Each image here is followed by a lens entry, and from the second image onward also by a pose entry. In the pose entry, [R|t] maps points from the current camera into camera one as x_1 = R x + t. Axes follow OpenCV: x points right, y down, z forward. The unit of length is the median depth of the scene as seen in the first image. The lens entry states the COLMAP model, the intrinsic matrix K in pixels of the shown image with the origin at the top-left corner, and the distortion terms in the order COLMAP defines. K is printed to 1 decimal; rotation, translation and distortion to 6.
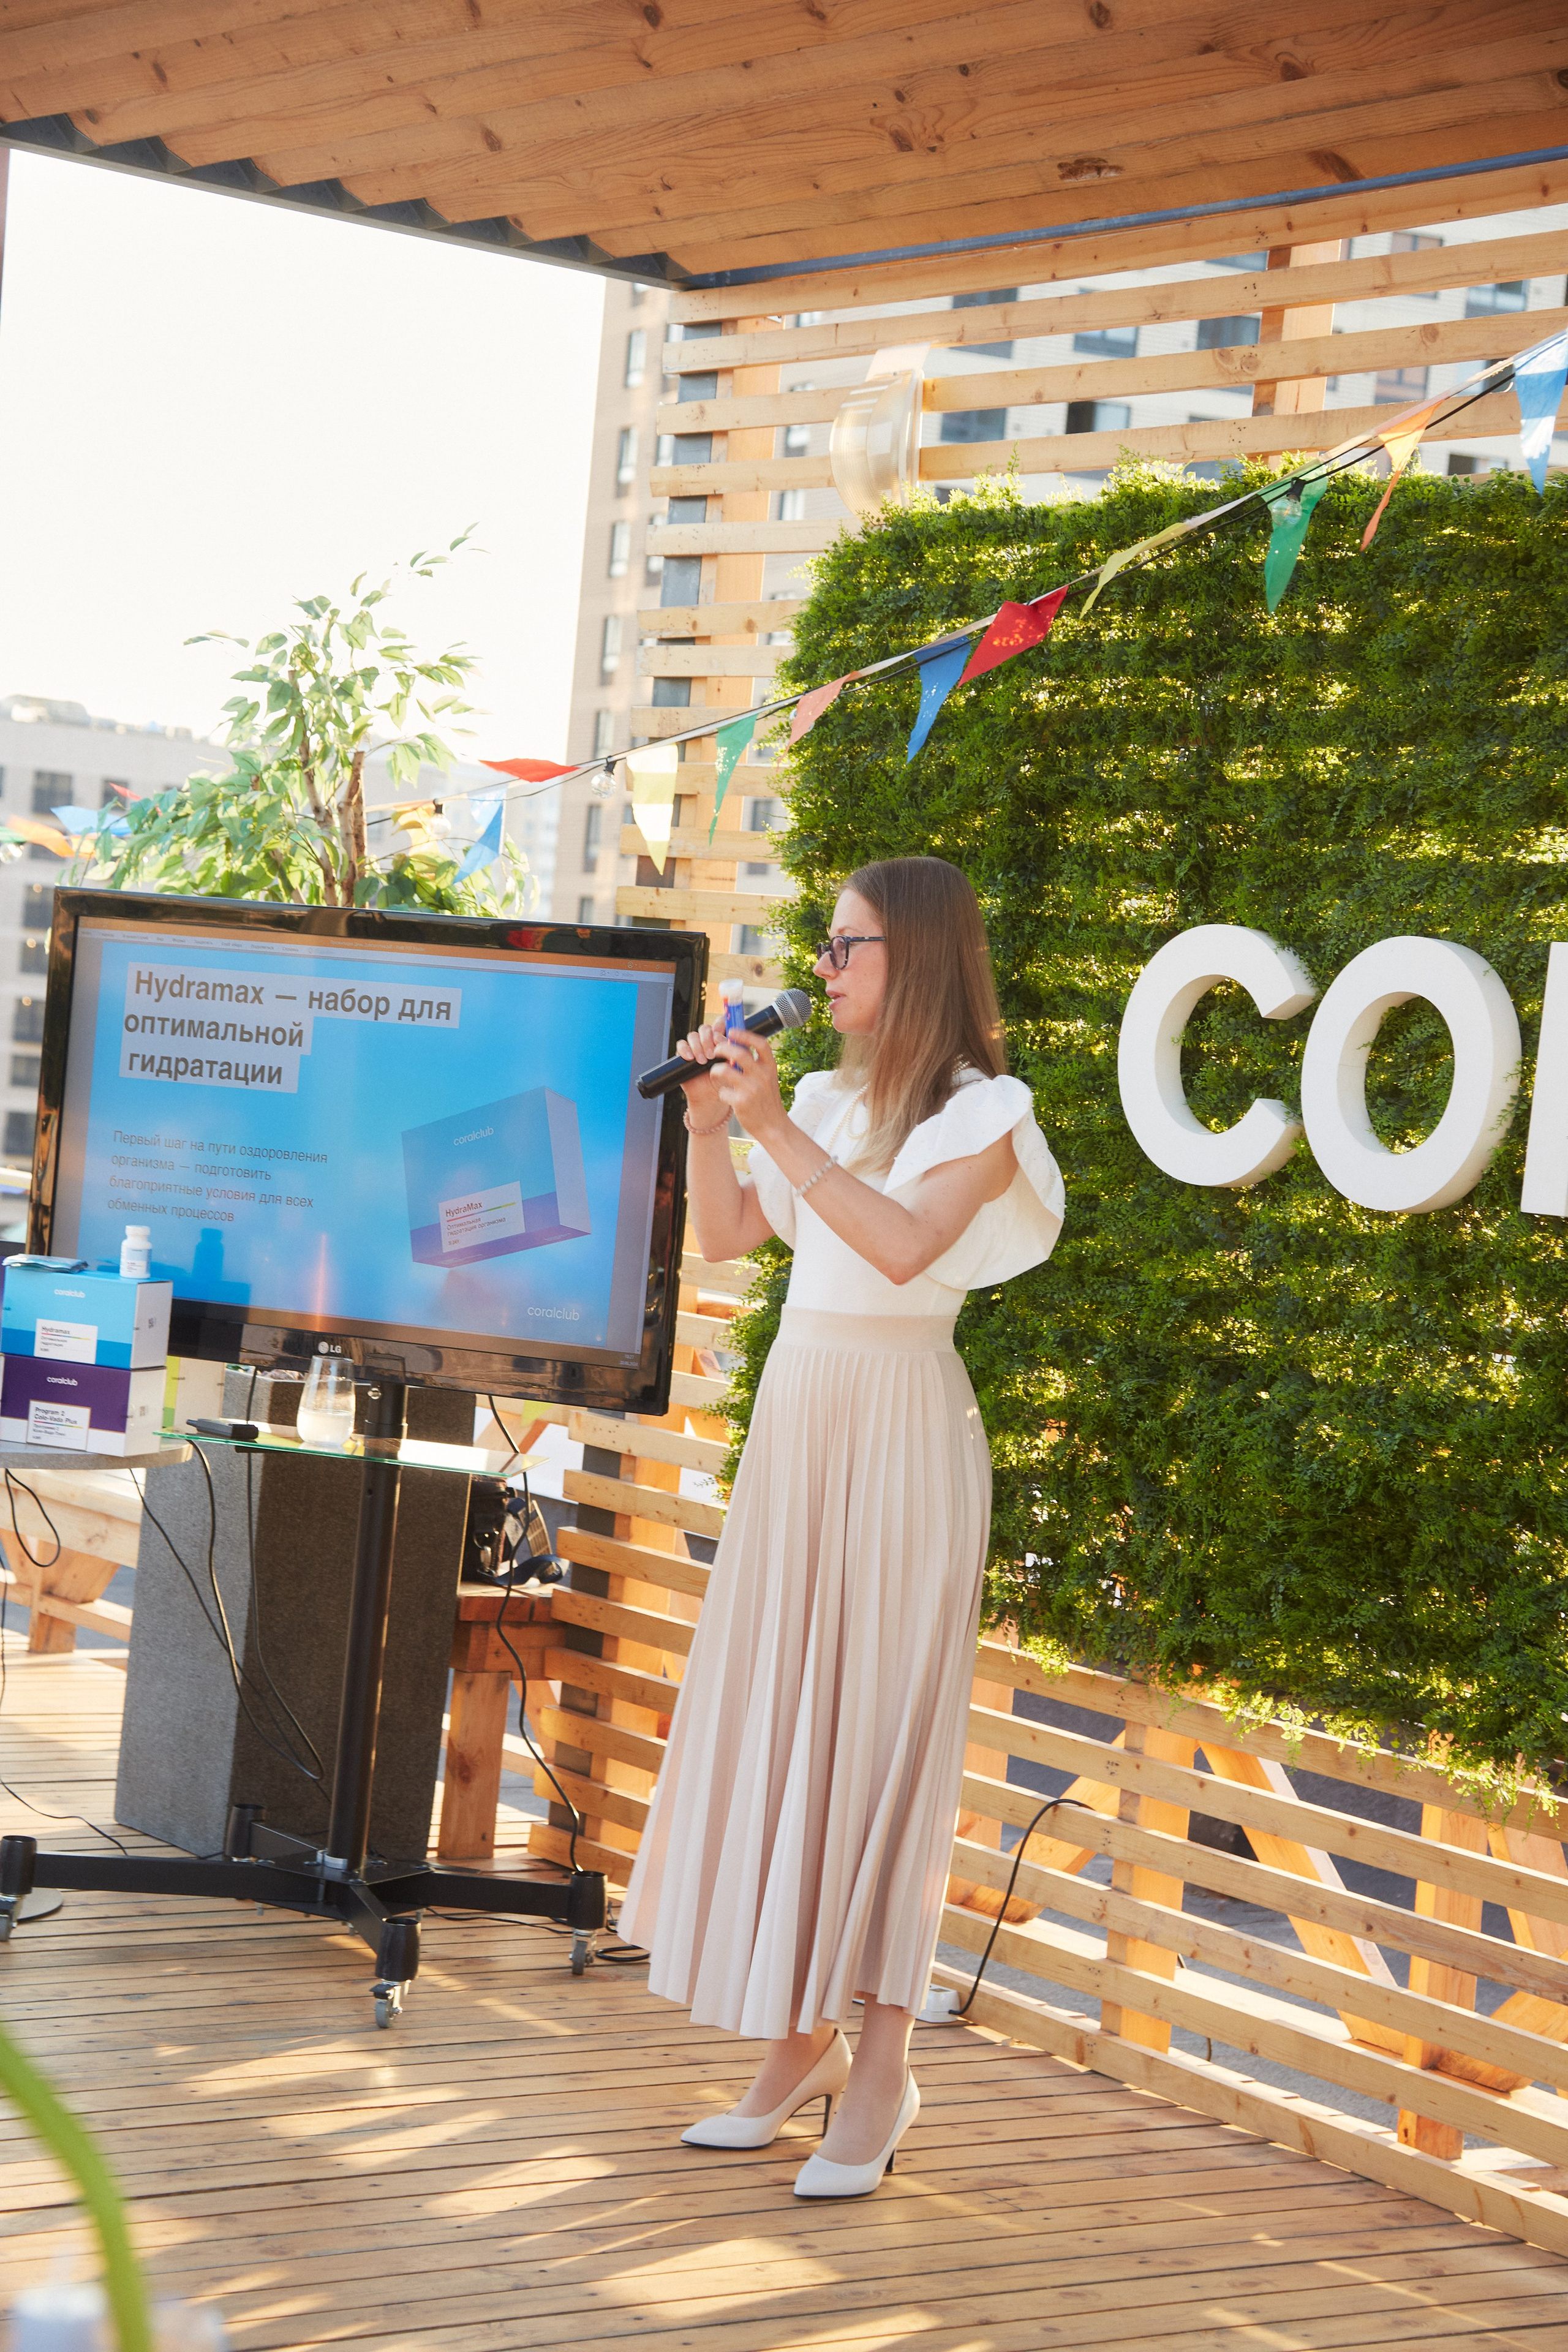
lens RADIAL K [[4599.4, 0, 714.4], [0, 4599.4, 1190.7], [0, 0, 1]] dist [0.285203, 0.131501]
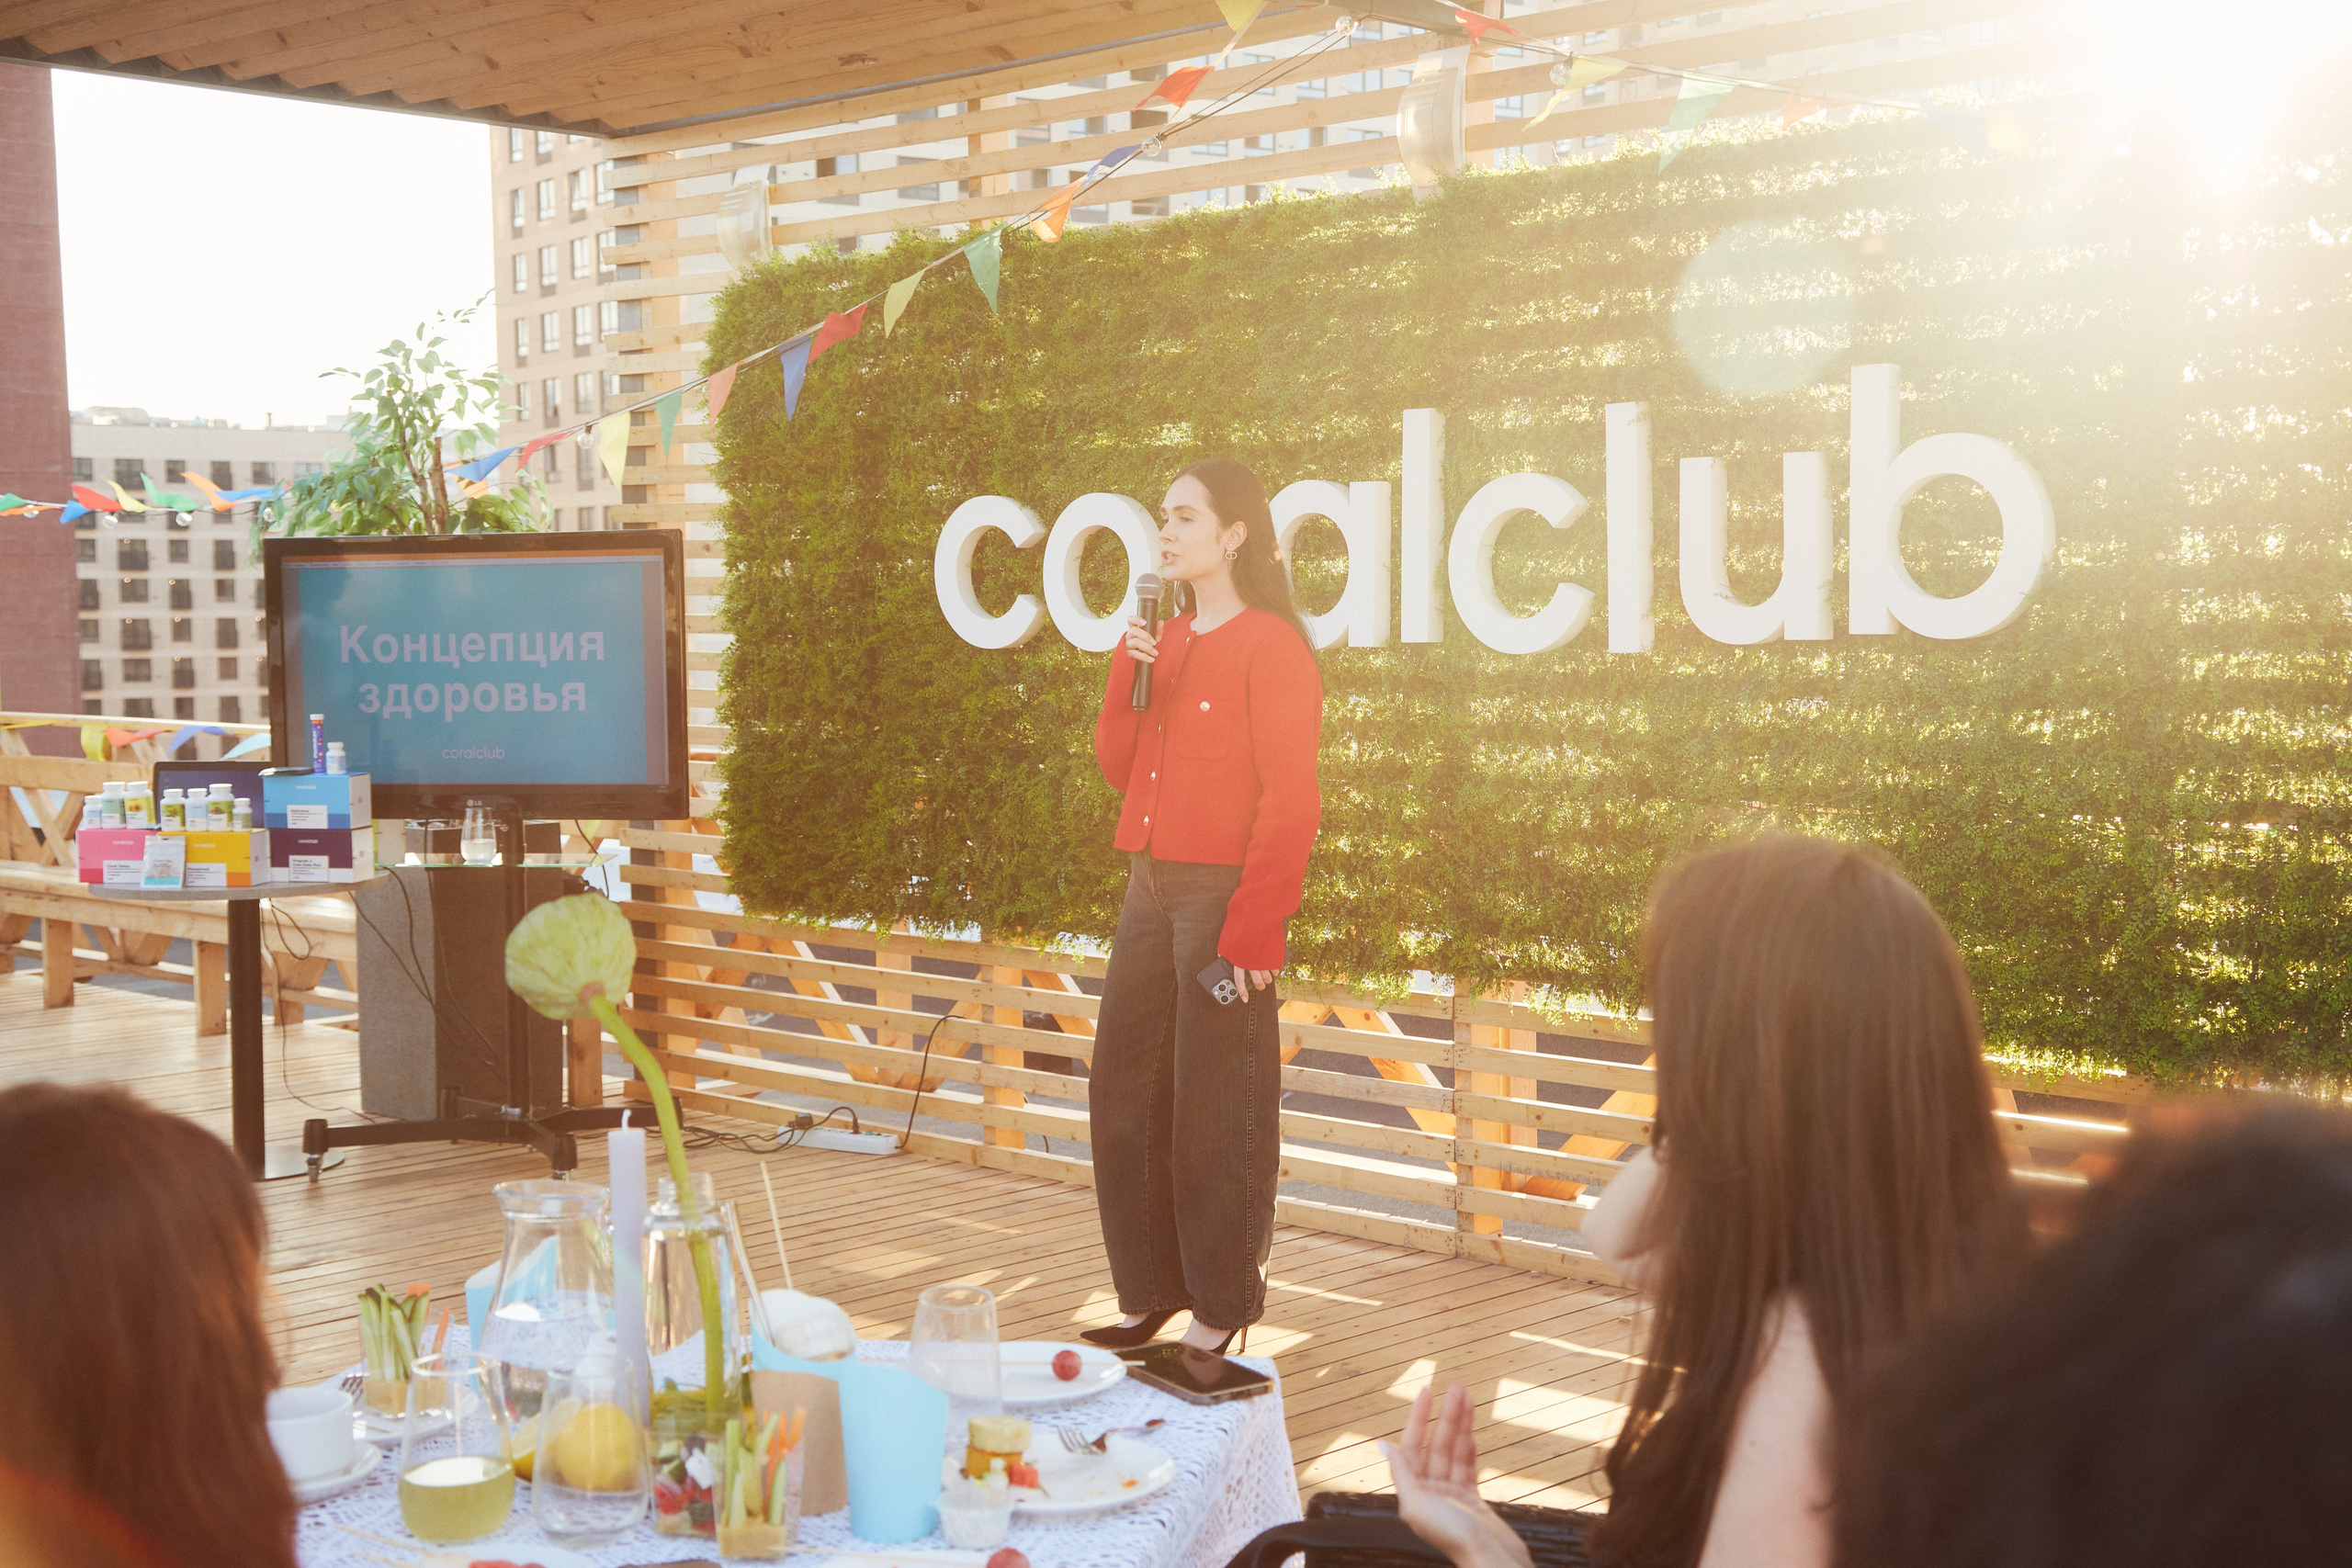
lens RADIAL K [[3116.9, 0, 1176.0], [0, 3116.9, 784.0], [0, 0, 1]] dist [0.105087, -0.005581]
pose [[0.979112, -0.111388, 0.170093, -0.028555], [0.105349, 0.993455, 0.044153, 0.004480], [-0.173898, -0.025312, 0.984438, -0.144390]]
